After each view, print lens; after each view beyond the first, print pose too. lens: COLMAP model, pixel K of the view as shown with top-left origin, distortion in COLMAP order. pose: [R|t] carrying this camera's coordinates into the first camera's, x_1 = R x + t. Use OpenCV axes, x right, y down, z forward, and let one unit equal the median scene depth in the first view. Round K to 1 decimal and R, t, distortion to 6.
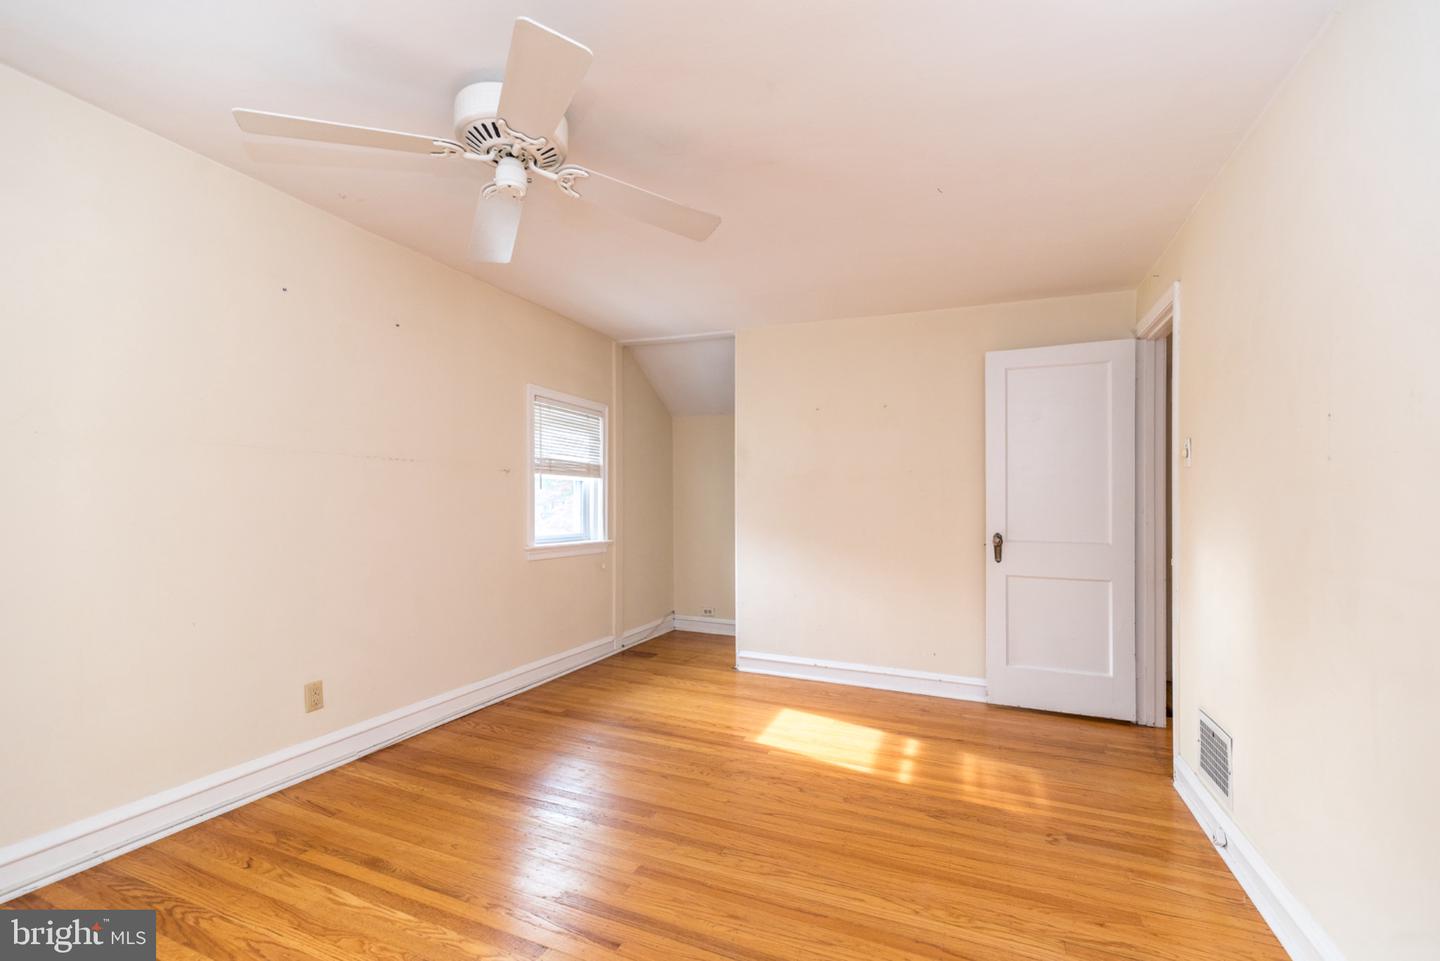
lens RADIAL K [[629.5, 0, 700.7], [0, 629.5, 488.2], [0, 0, 1]] dist [0.009055, -0.000709]
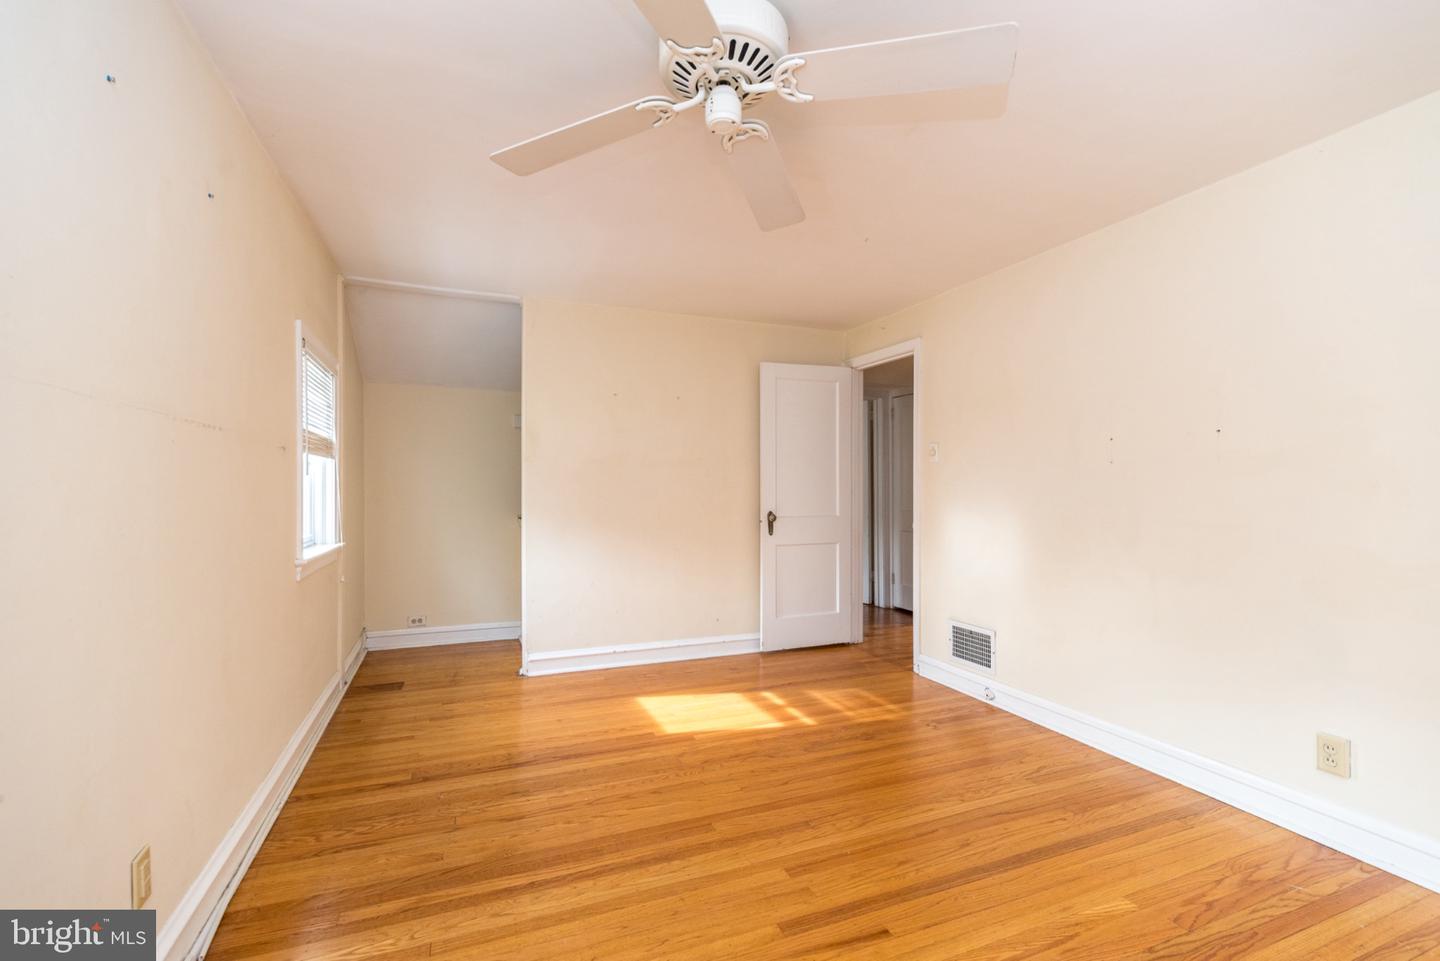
lens RADIAL K [[629.5, 0, 712.4], [0, 629.5, 462.7], [0, 0, 1]] dist [0.009055, -0.000709]
pose [[0.704620, 0.013342, 0.709459, -0.587136], [-0.006299, 0.999901, -0.012548, -0.007953], [-0.709557, 0.004373, 0.704635, 0.265792]]
